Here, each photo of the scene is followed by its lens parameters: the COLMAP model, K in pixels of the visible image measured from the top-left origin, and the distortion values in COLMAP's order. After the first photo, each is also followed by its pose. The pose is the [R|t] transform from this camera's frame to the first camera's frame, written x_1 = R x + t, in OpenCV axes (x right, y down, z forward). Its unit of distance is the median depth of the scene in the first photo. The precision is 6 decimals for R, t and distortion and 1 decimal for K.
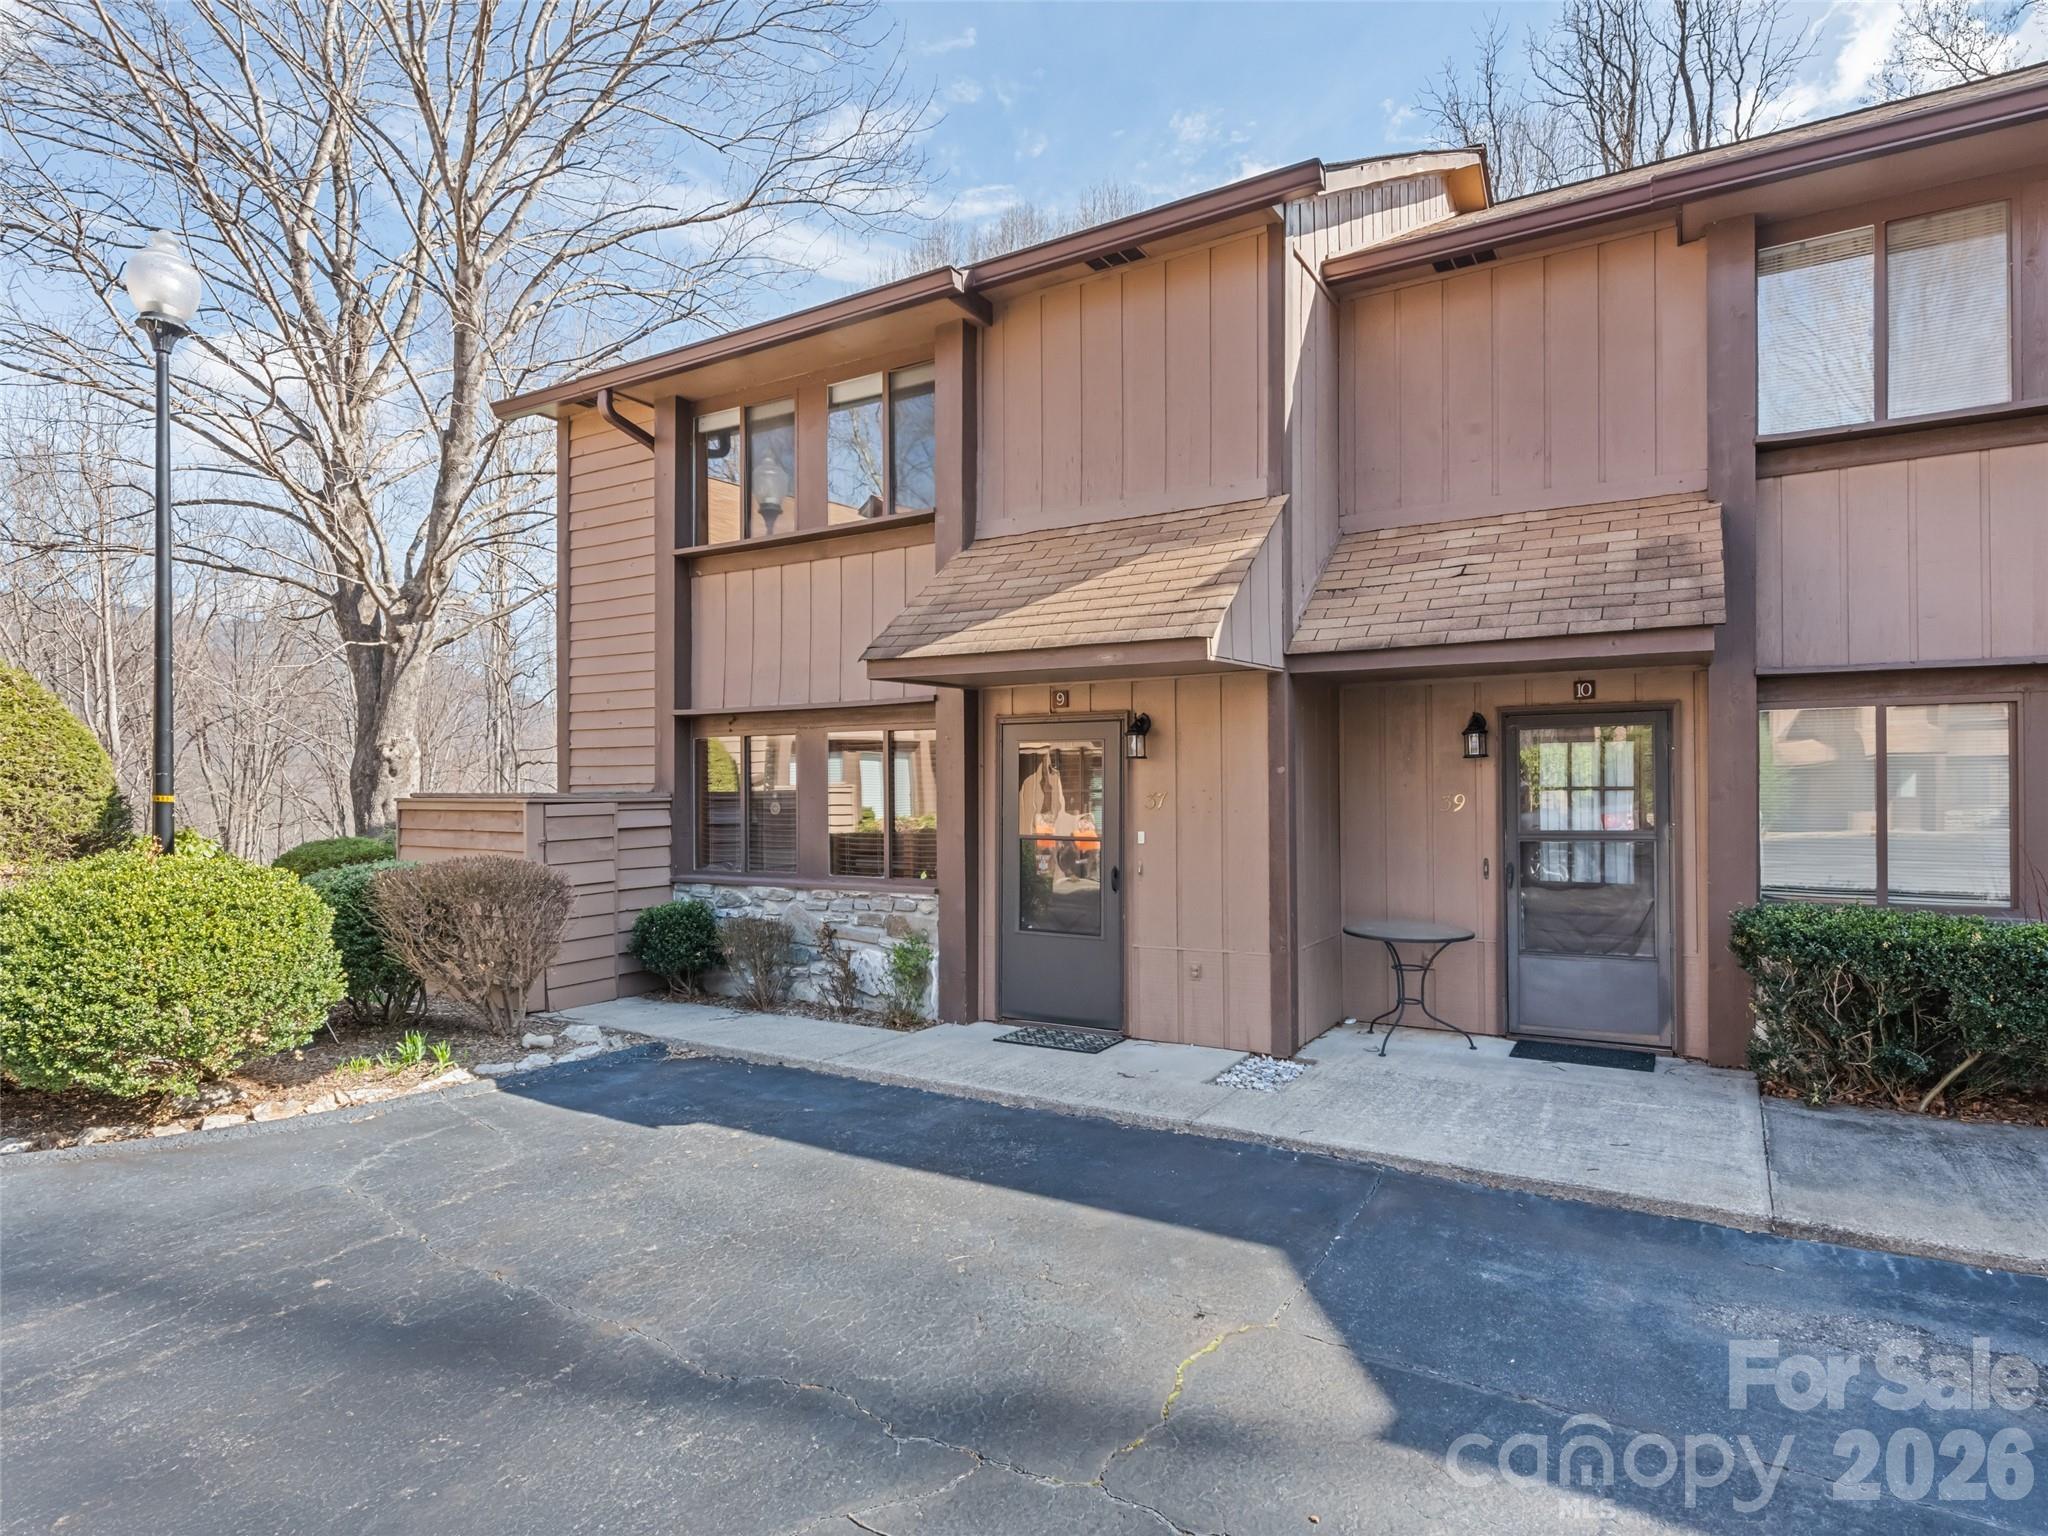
lens RADIAL K [[1103.3, 0, 1025.5], [0, 1103.3, 784.3], [0, 0, 1]] dist [0.001679, -0.000519]
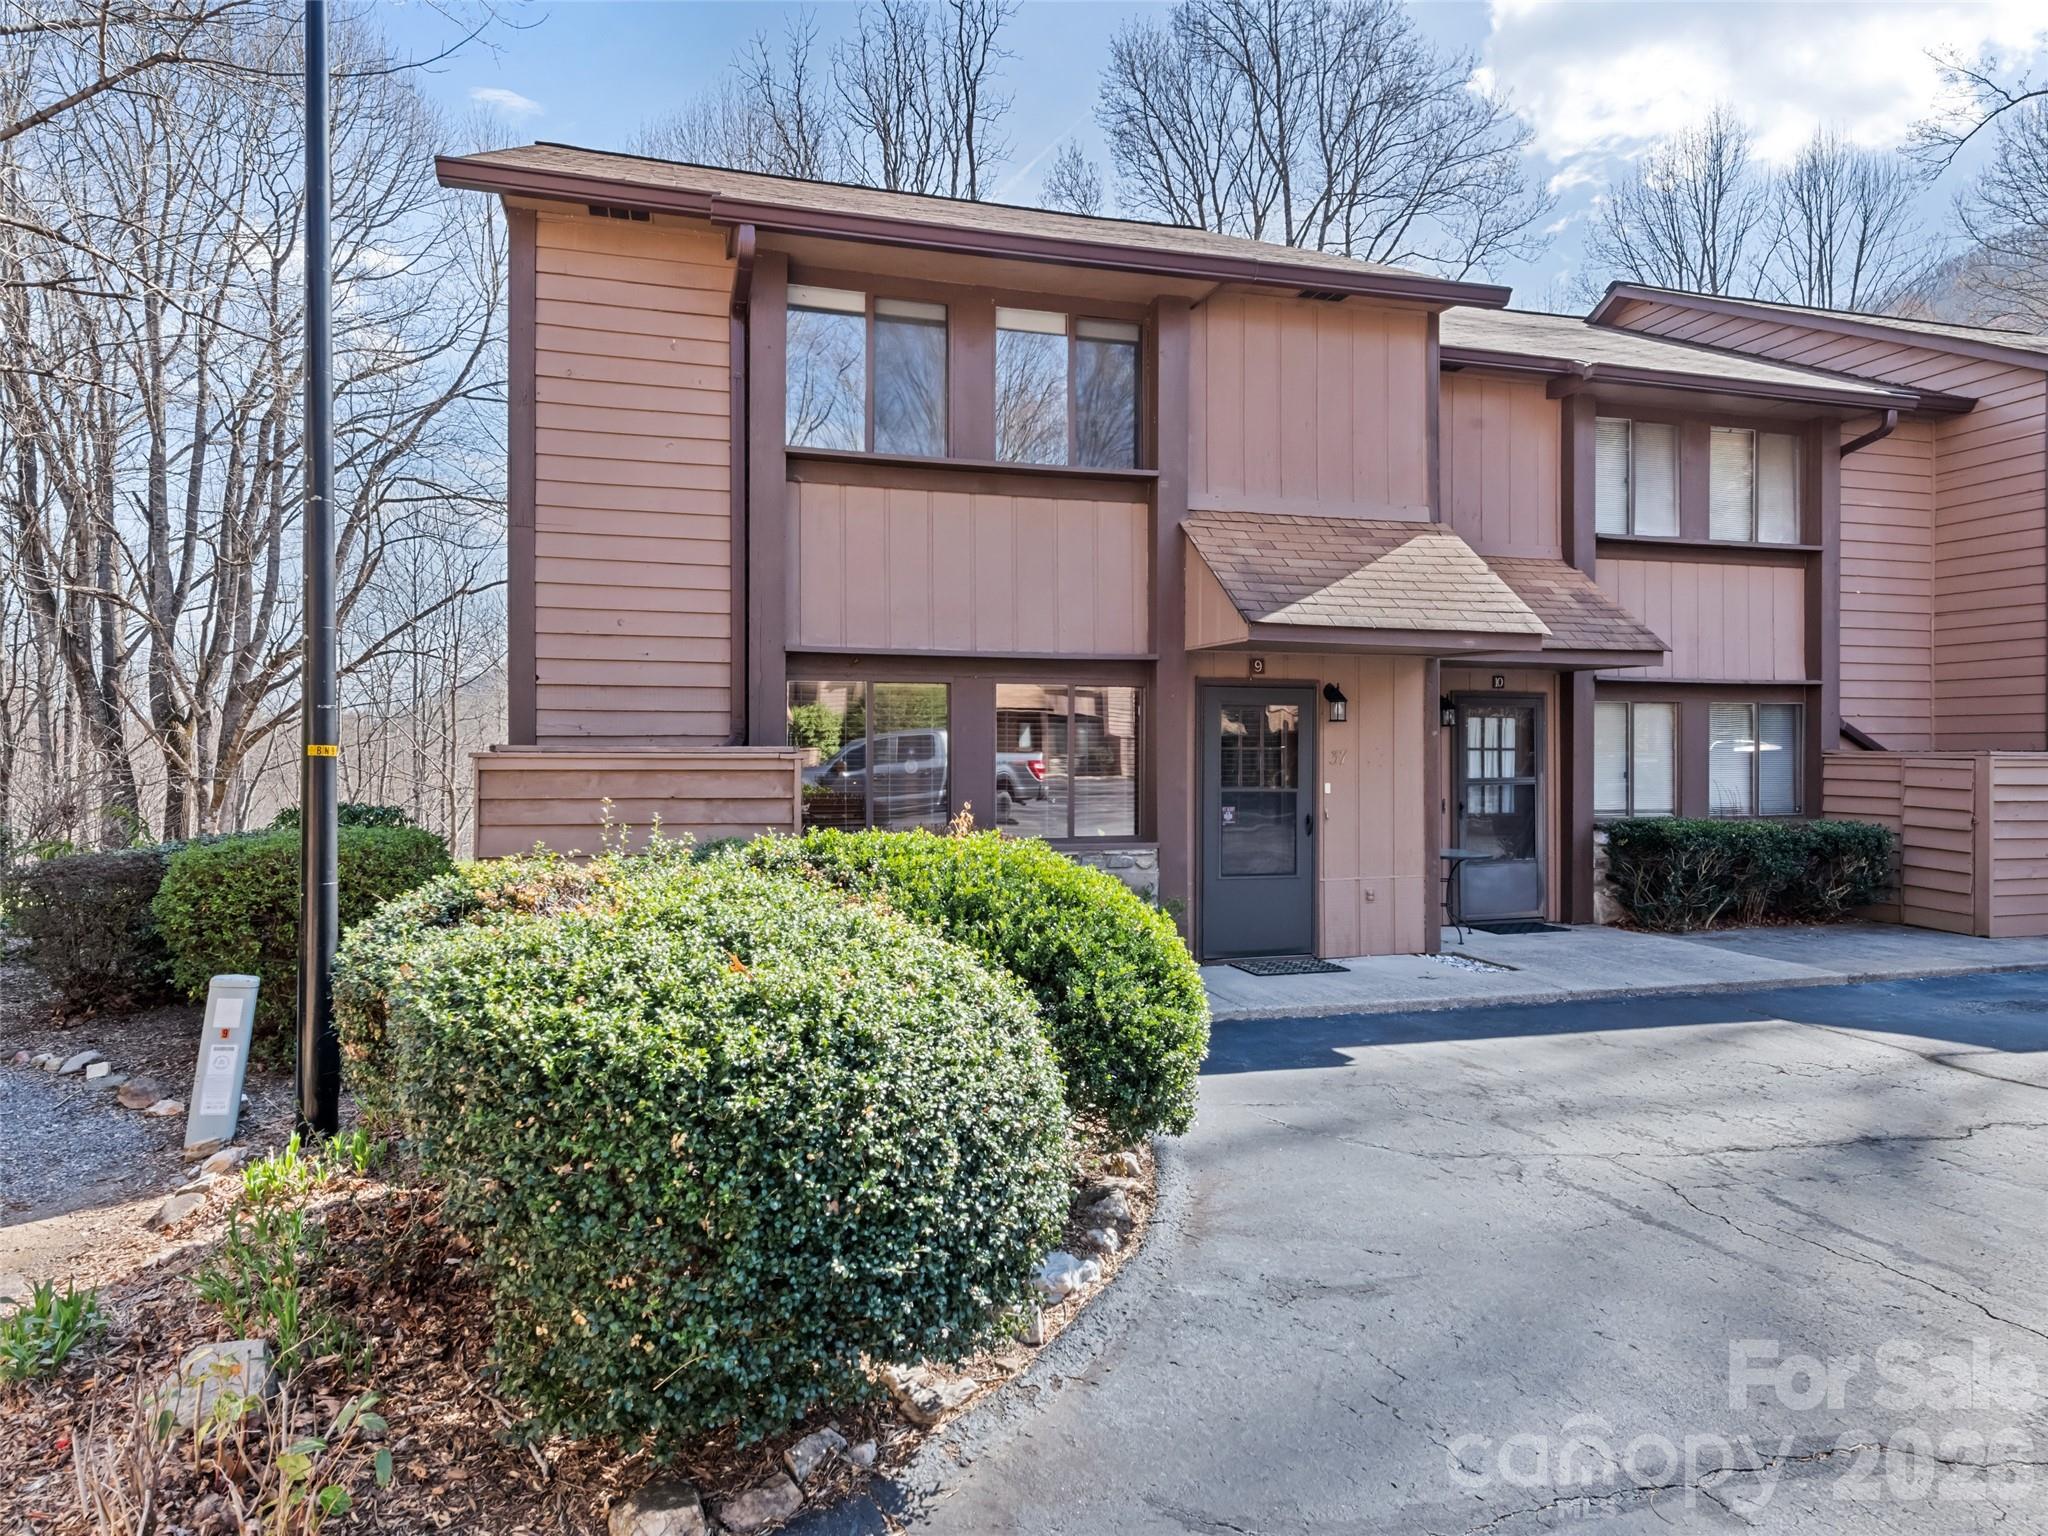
lens RADIAL K [[1159.7, 0, 1024.0], [0, 1159.7, 768.0], [0, 0, 1]] dist [-0.000831, -0.000070]
pose [[0.689919, -0.003544, 0.723878, -1.035942], [-0.005800, 0.999929, 0.010423, 0.015546], [-0.723863, -0.011390, 0.689850, 0.373724]]
